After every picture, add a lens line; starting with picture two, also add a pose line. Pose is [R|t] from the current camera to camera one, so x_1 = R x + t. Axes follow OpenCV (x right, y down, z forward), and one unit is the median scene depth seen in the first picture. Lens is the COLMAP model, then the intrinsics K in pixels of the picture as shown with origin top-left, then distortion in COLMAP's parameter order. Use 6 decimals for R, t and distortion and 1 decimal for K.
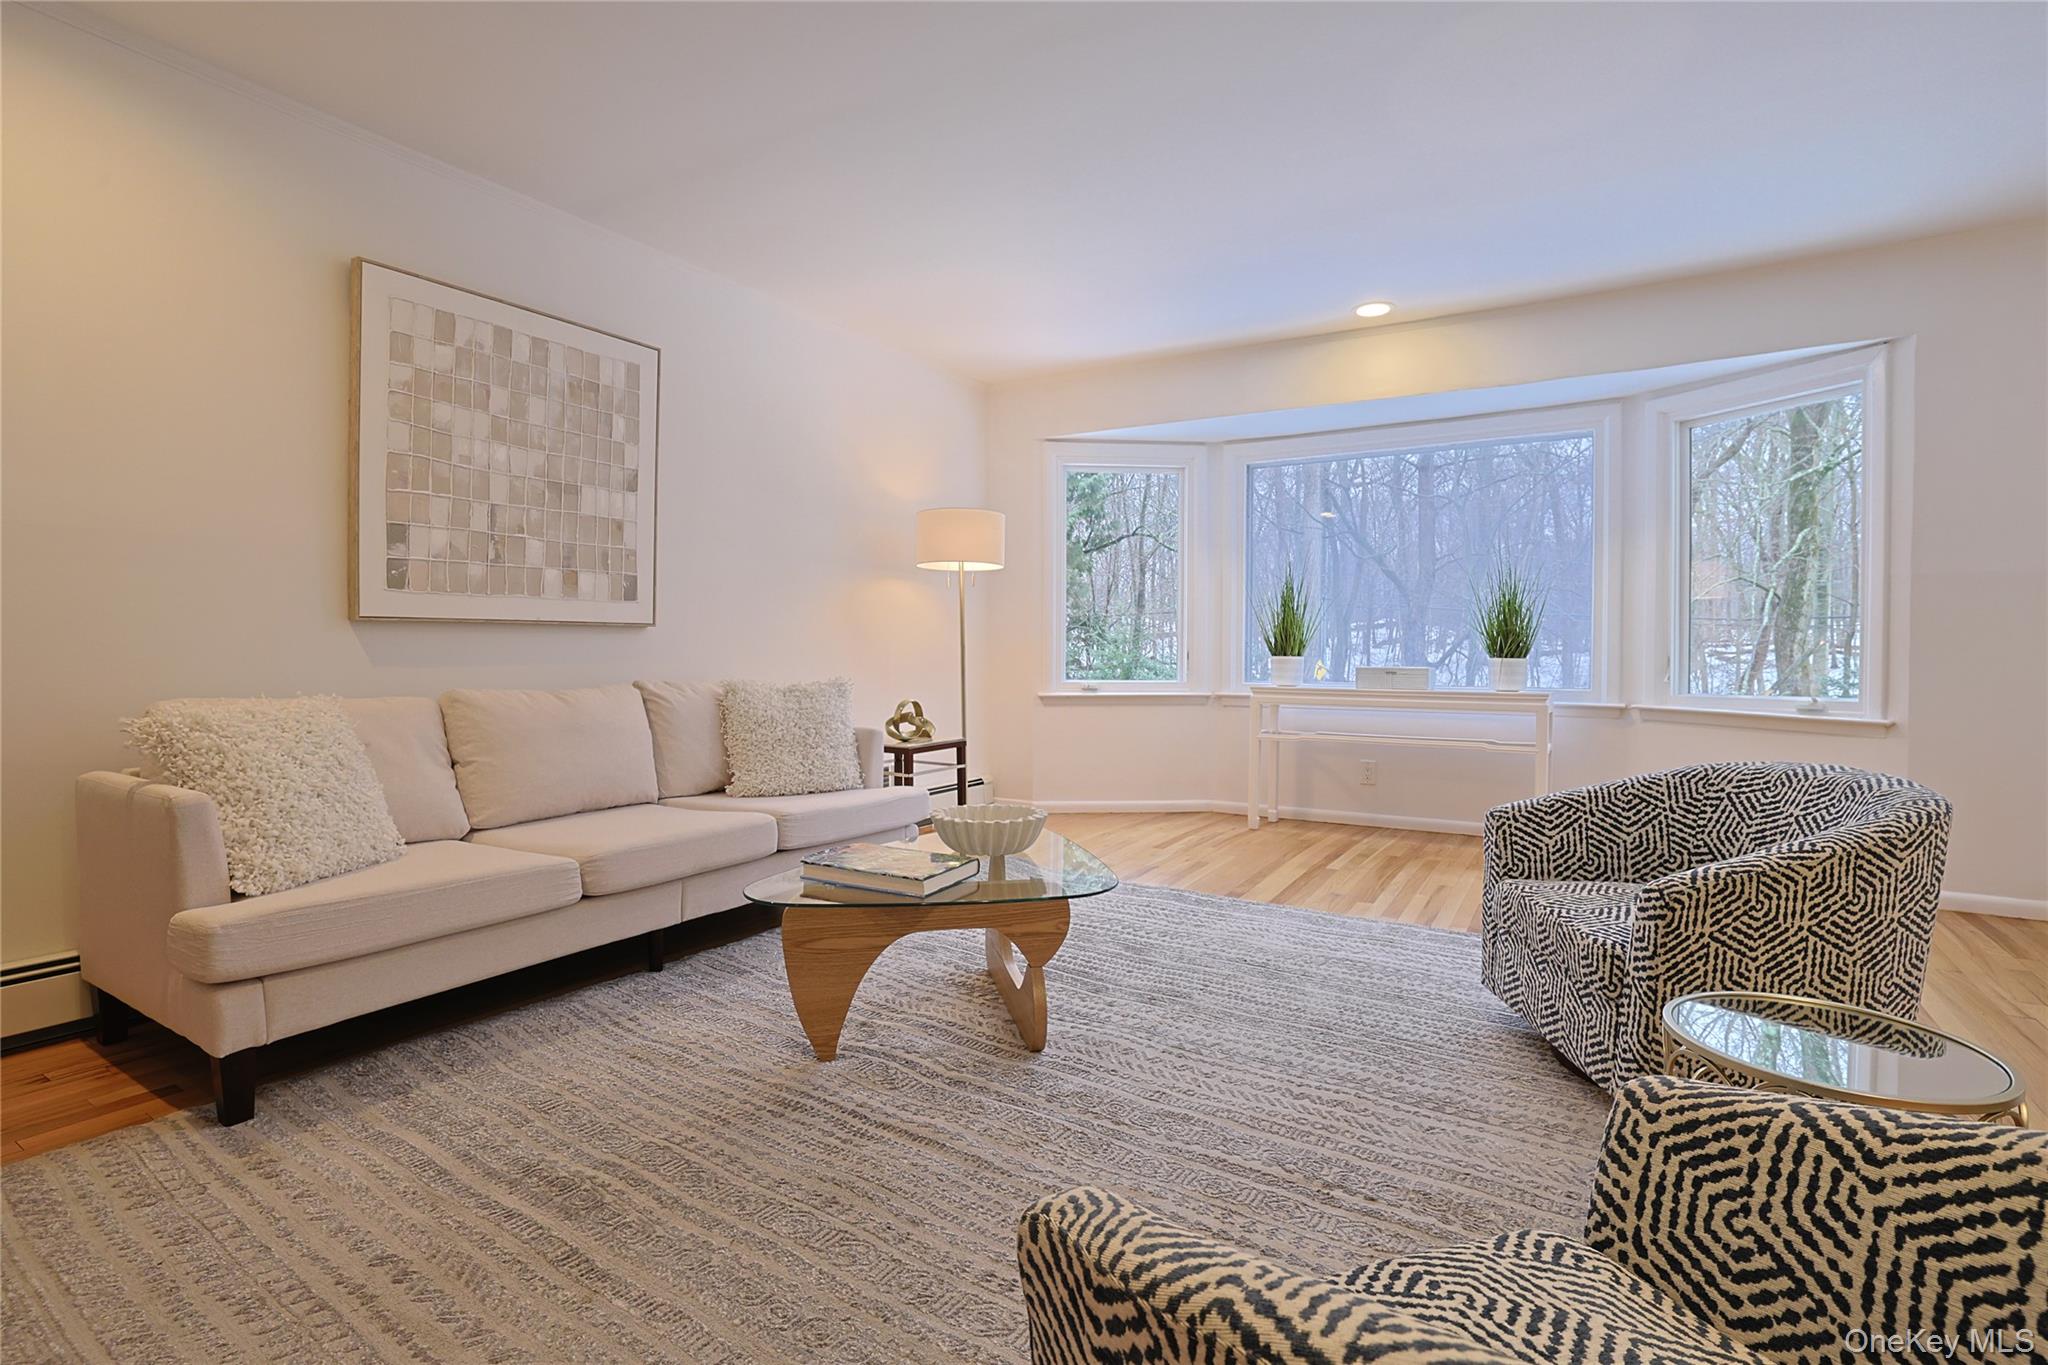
lens RADIAL K [[947.2, 0, 1025.0], [0, 947.2, 676.9], [0, 0, 1]] dist [-0.004731, -0.000110]
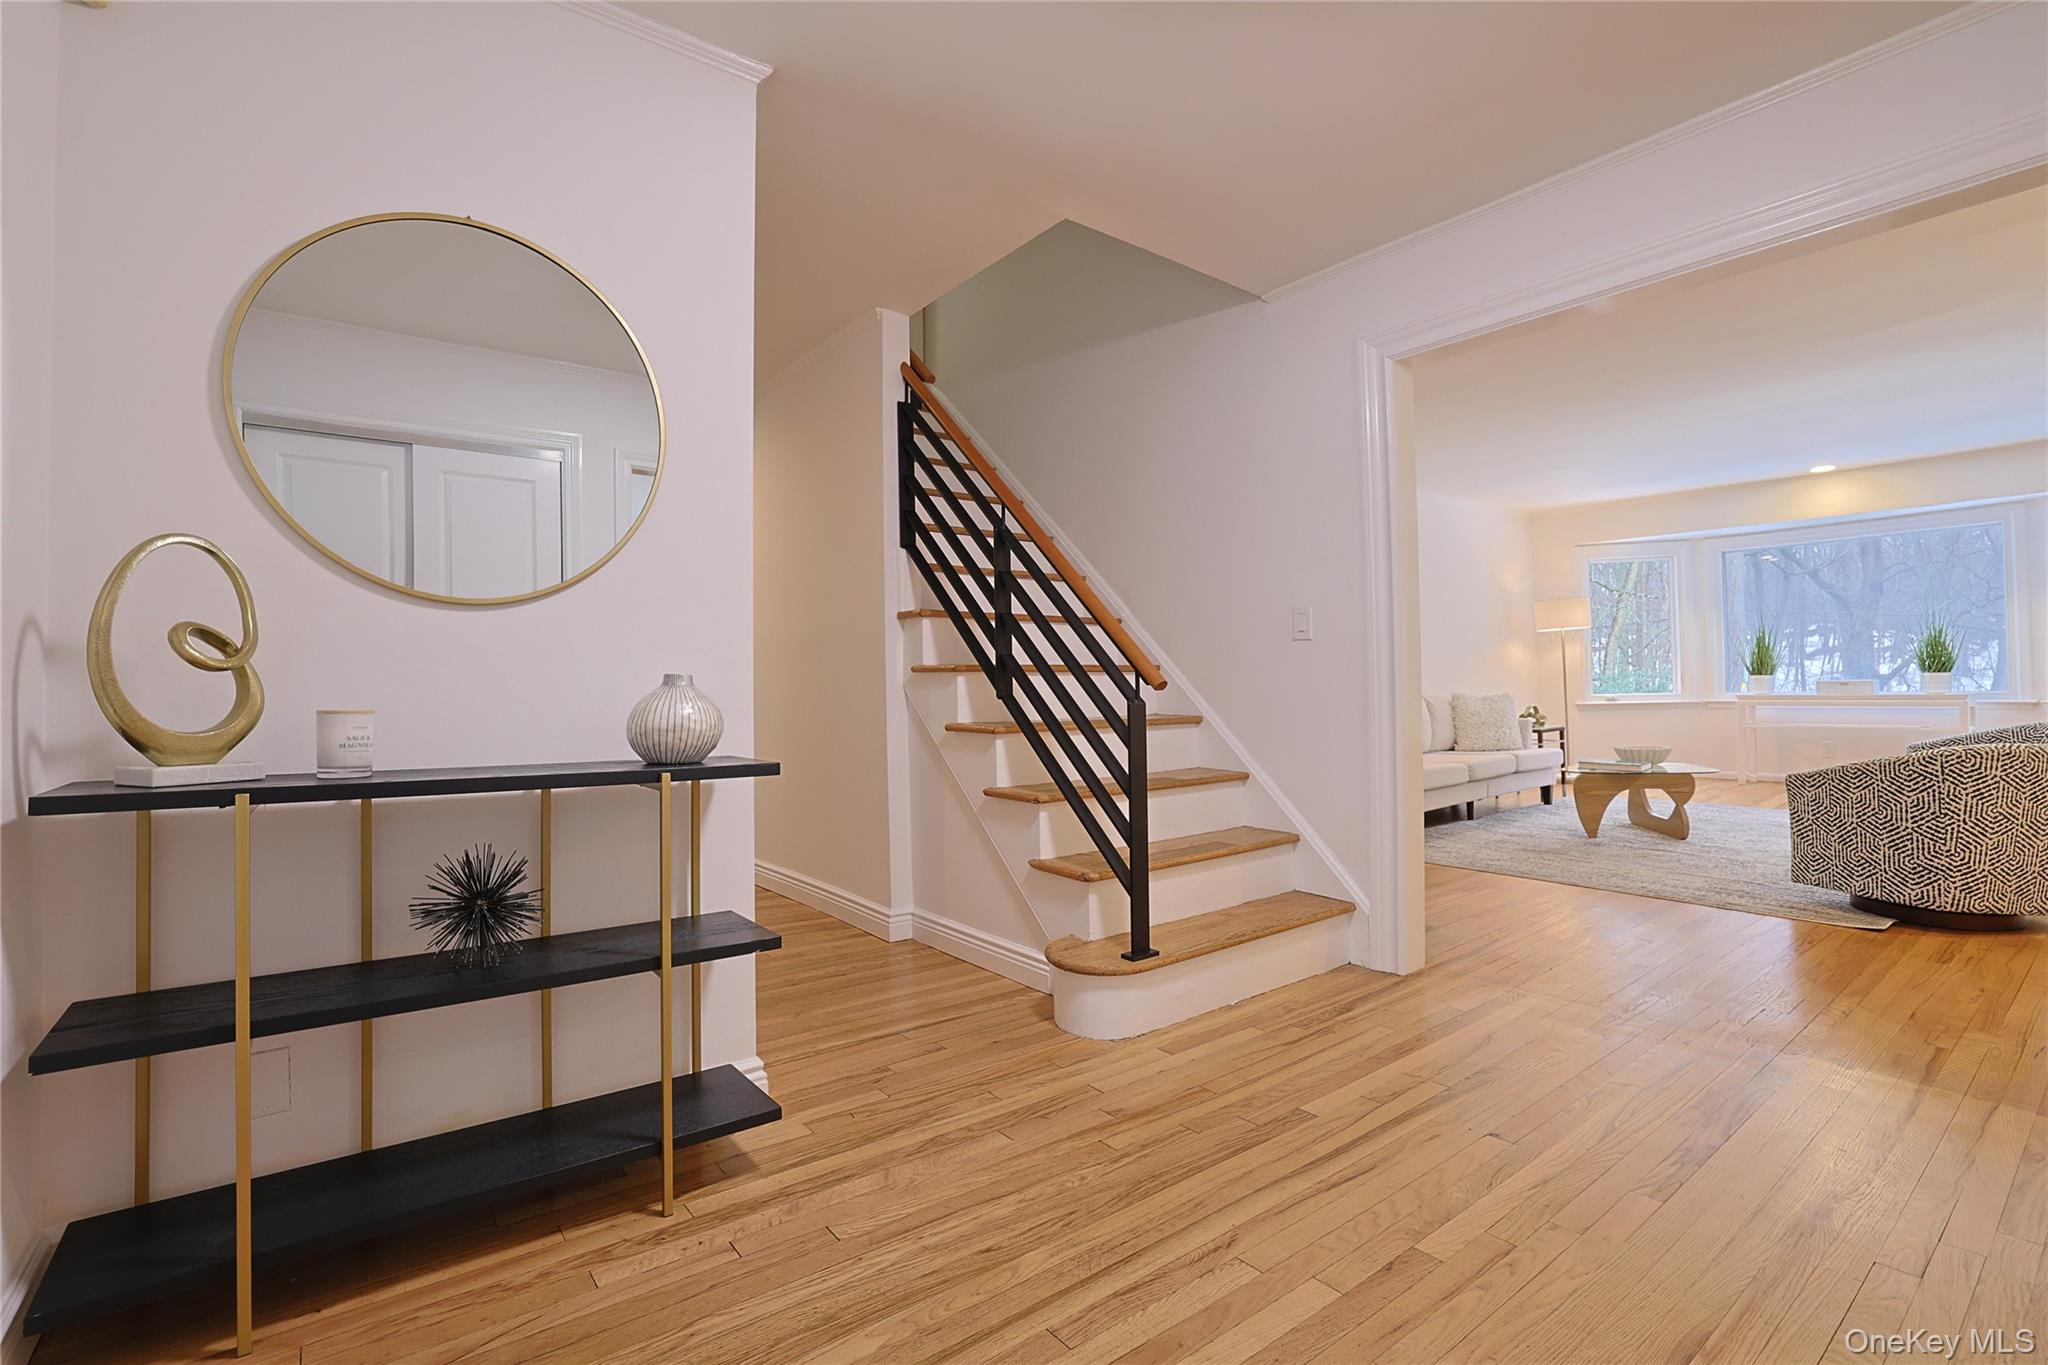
lens RADIAL K [[933.0, 0, 1020.3], [0, 933.0, 678.6], [0, 0, 1]] dist [-0.046543, 0.015104]
pose [[0.936552, -0.027224, -0.349470, -0.373994], [0.017789, 0.999386, -0.030178, 0.008176], [0.350077, 0.022046, 0.936462, -0.899809]]
